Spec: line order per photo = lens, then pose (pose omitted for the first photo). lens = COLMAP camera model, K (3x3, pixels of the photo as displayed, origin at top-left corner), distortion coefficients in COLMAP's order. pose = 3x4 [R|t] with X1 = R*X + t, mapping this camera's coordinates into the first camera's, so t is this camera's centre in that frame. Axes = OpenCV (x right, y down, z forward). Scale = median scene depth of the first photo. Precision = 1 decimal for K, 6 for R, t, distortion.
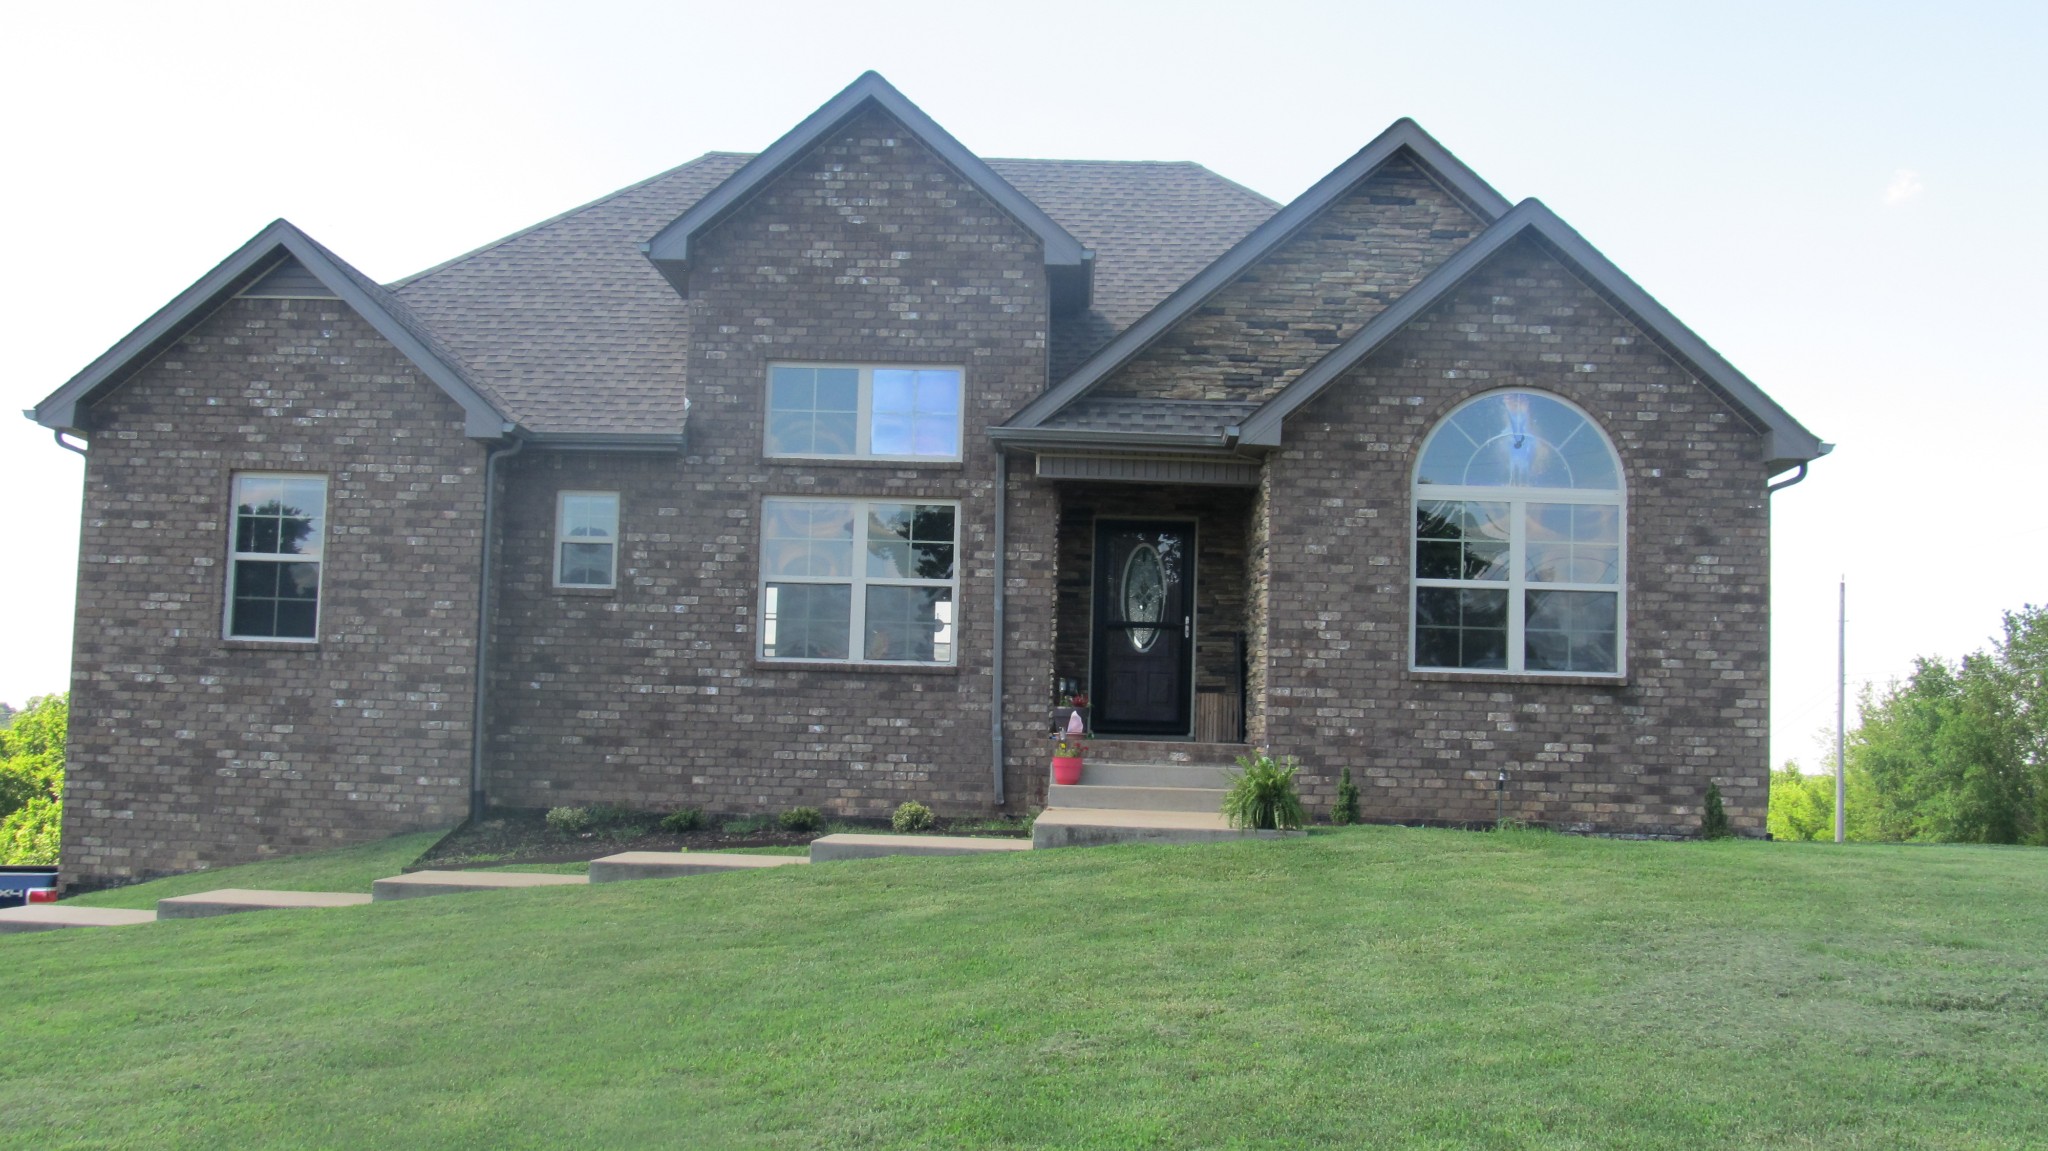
lens RADIAL K [[1674.5, 0, 978.2], [0, 1674.5, 576.5], [0, 0, 1]] dist [-0.074301, 0.029411]
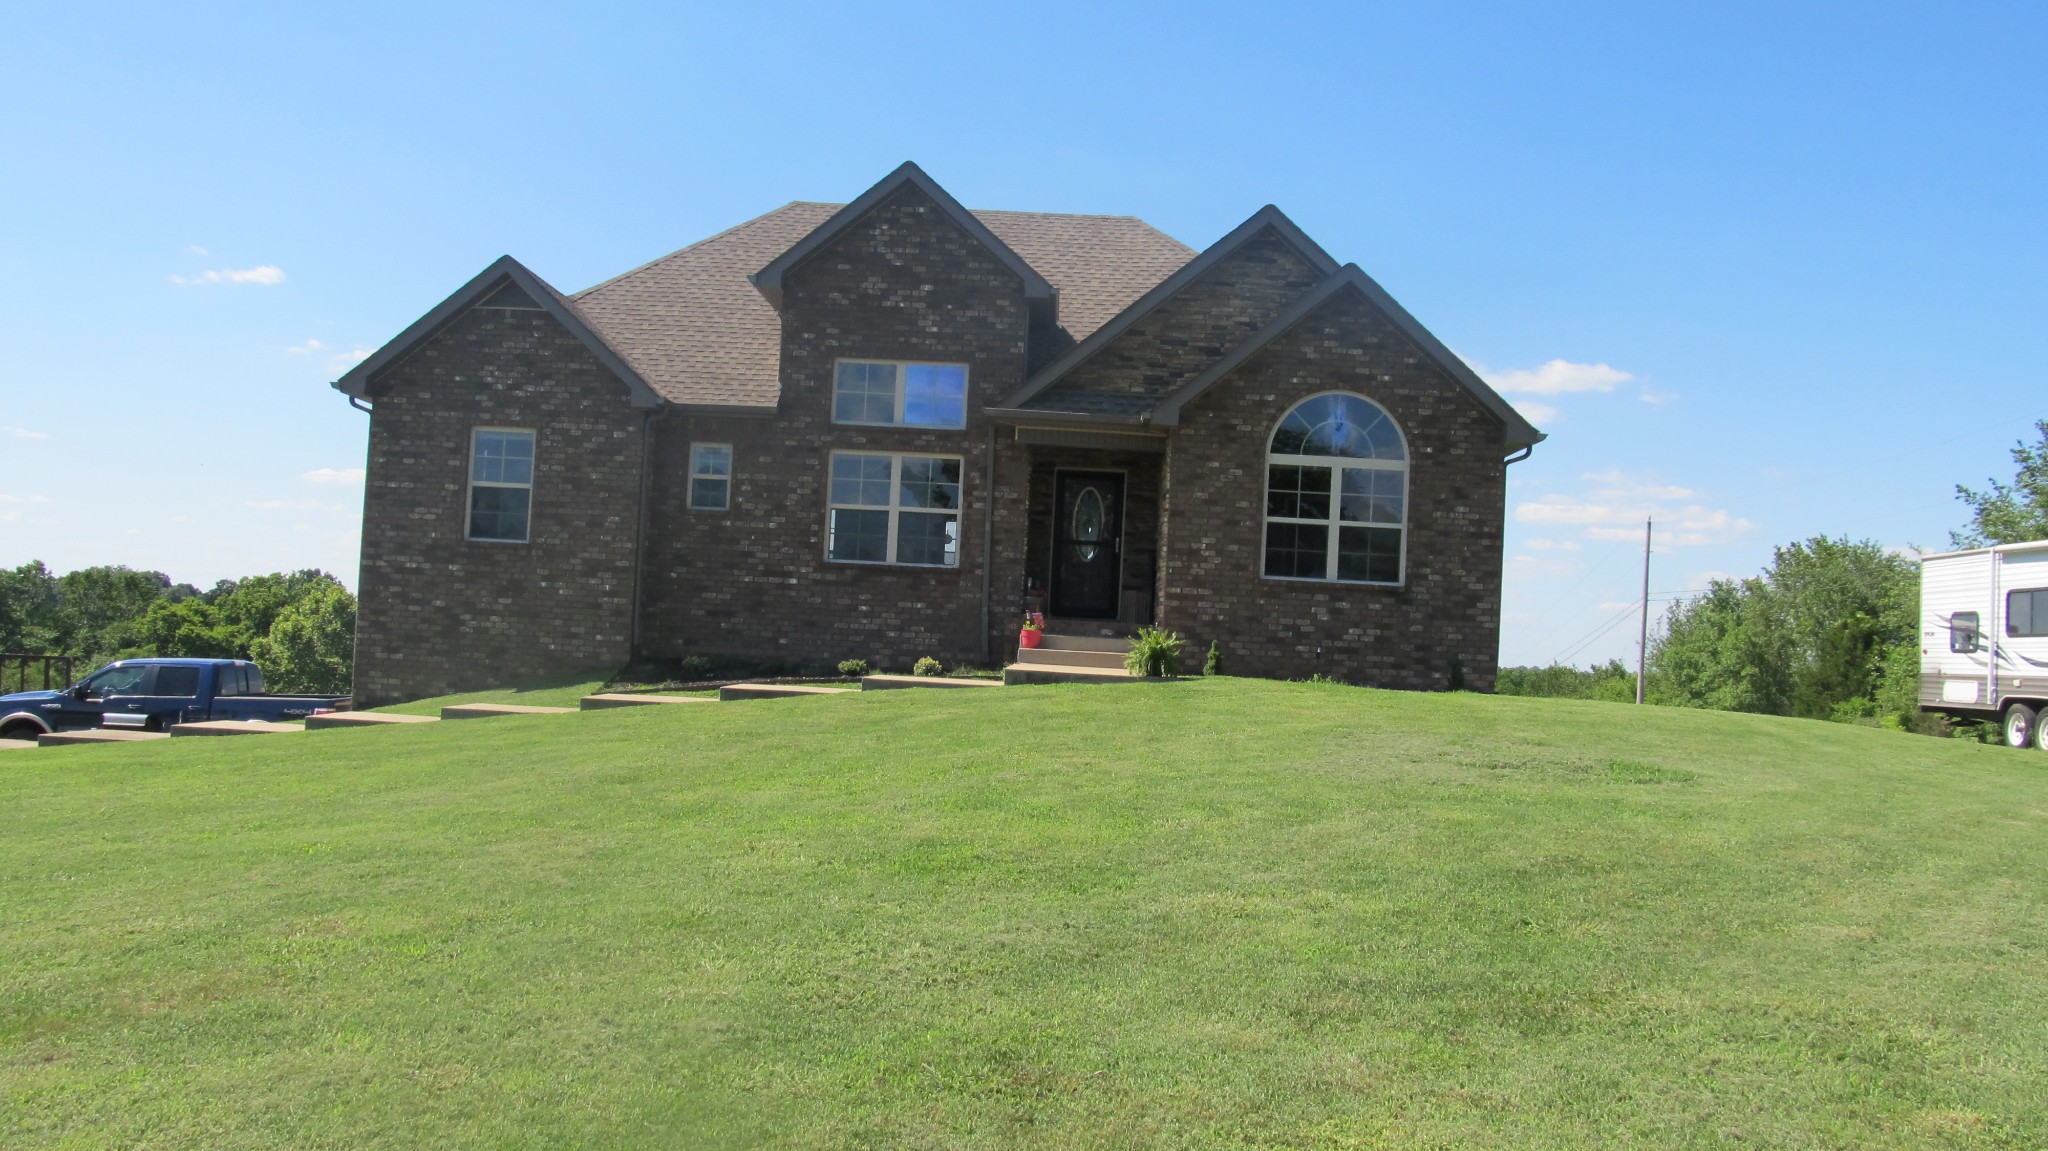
lens RADIAL K [[1674.5, 0, 1011.7], [0, 1674.5, 585.5], [0, 0, 1]] dist [-0.074301, 0.029411]
pose [[0.999674, 0.022373, 0.012295, 0.016381], [-0.023071, 0.997940, 0.059871, -0.021591], [-0.010930, -0.060135, 0.998130, -0.496634]]
